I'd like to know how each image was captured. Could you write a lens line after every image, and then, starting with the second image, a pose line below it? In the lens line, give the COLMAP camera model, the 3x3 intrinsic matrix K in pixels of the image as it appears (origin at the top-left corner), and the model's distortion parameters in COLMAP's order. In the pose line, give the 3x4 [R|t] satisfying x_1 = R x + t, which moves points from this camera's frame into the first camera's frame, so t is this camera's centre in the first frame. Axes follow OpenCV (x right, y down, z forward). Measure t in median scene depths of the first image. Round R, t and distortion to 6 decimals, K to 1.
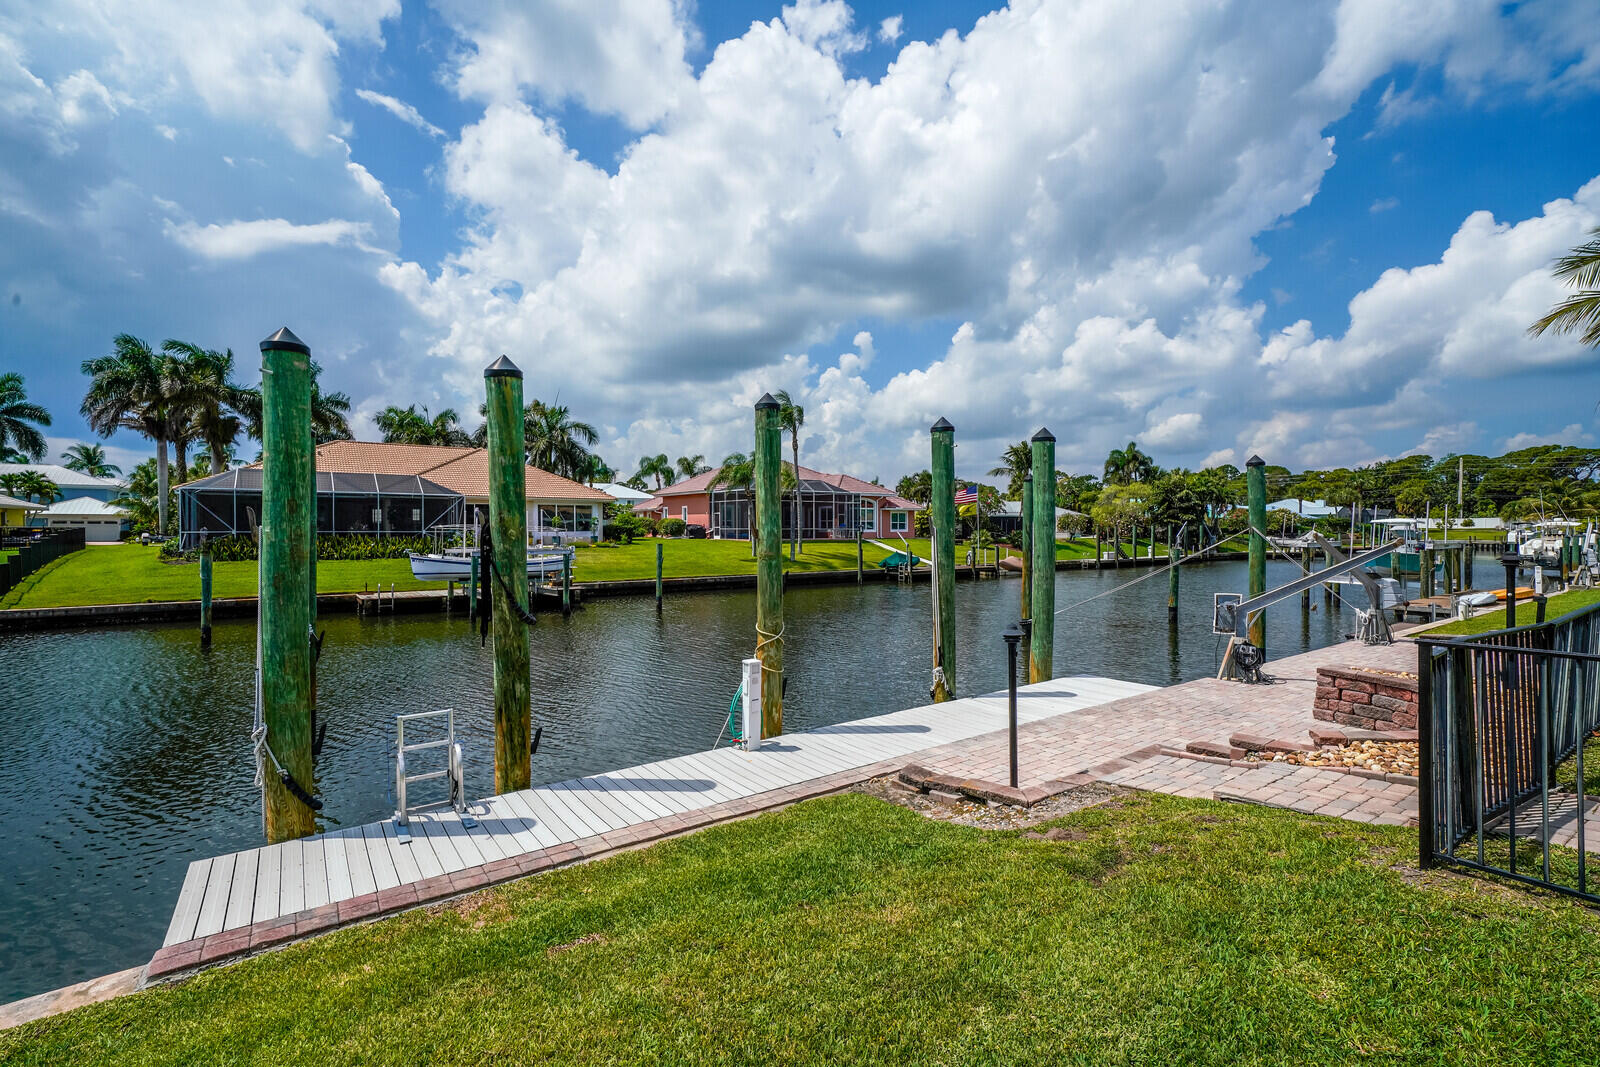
lens RADIAL K [[707.7, 0, 800.0], [0, 707.7, 533.5], [0, 0, 1]] dist [0.009877, -0.000525]
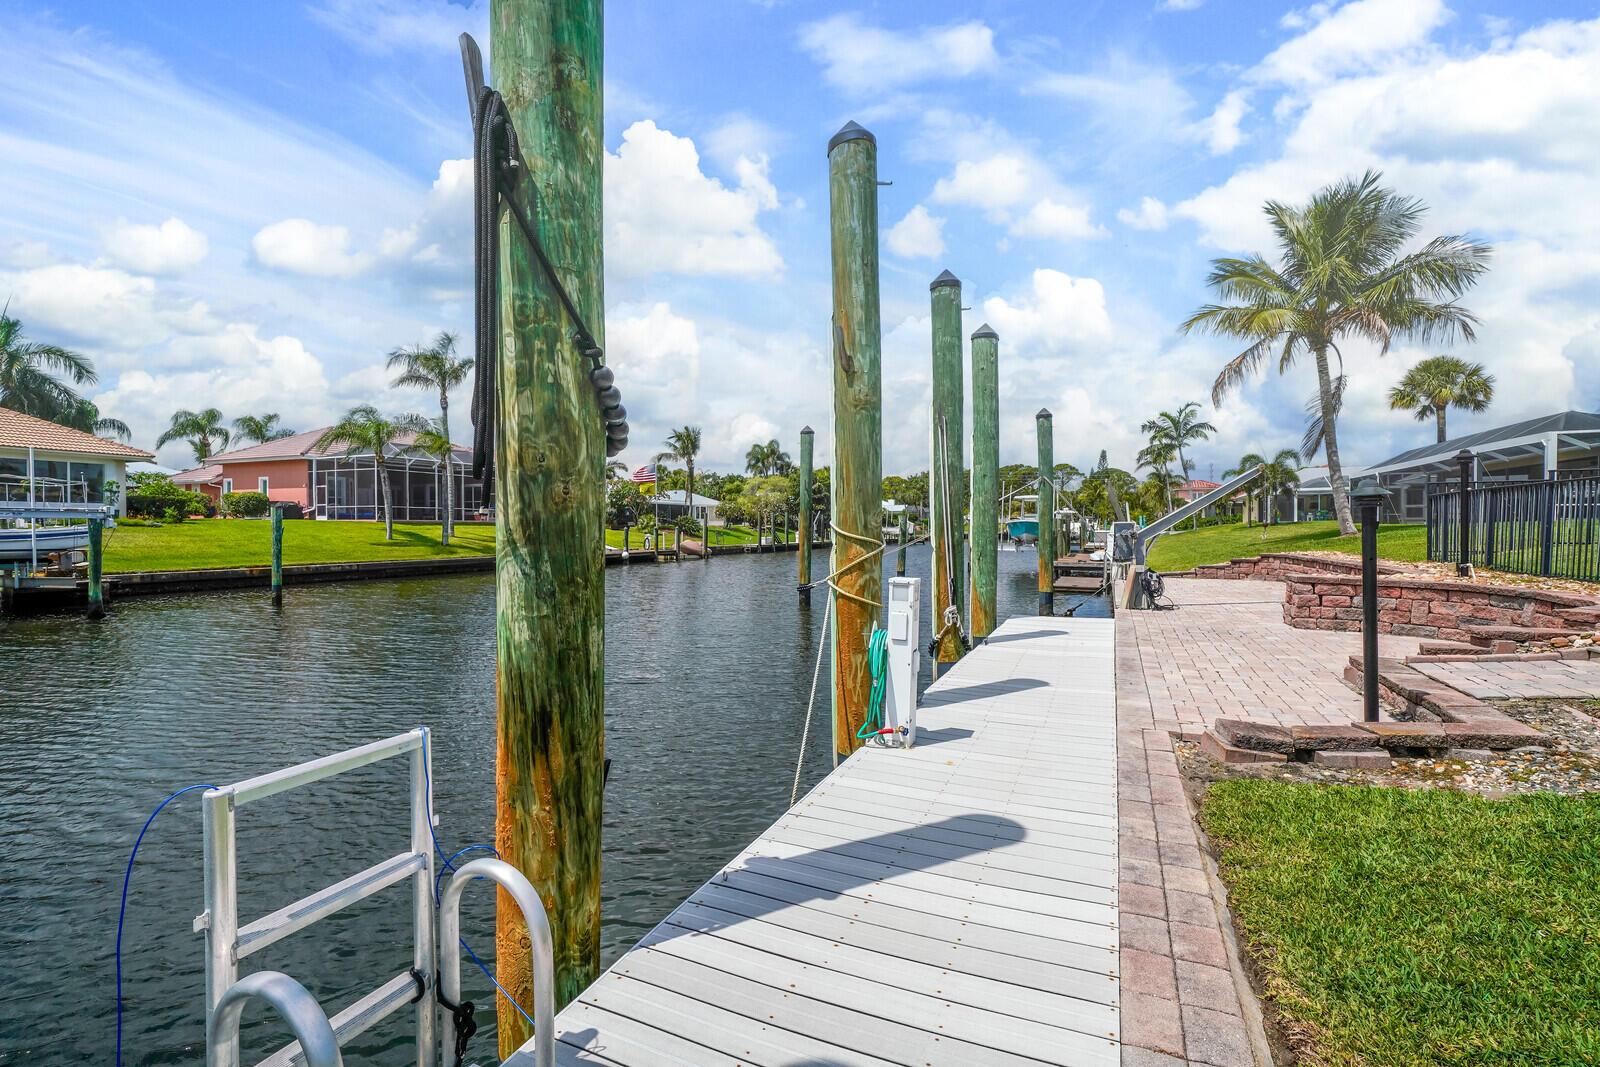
lens RADIAL K [[707.7, 0, 800.0], [0, 707.7, 533.5], [0, 0, 1]] dist [0.009877, -0.000525]
pose [[0.863124, -0.004329, 0.504974, -0.072949], [0.003081, 0.999990, 0.003307, 0.025654], [-0.504983, -0.001299, 0.863128, 0.103480]]
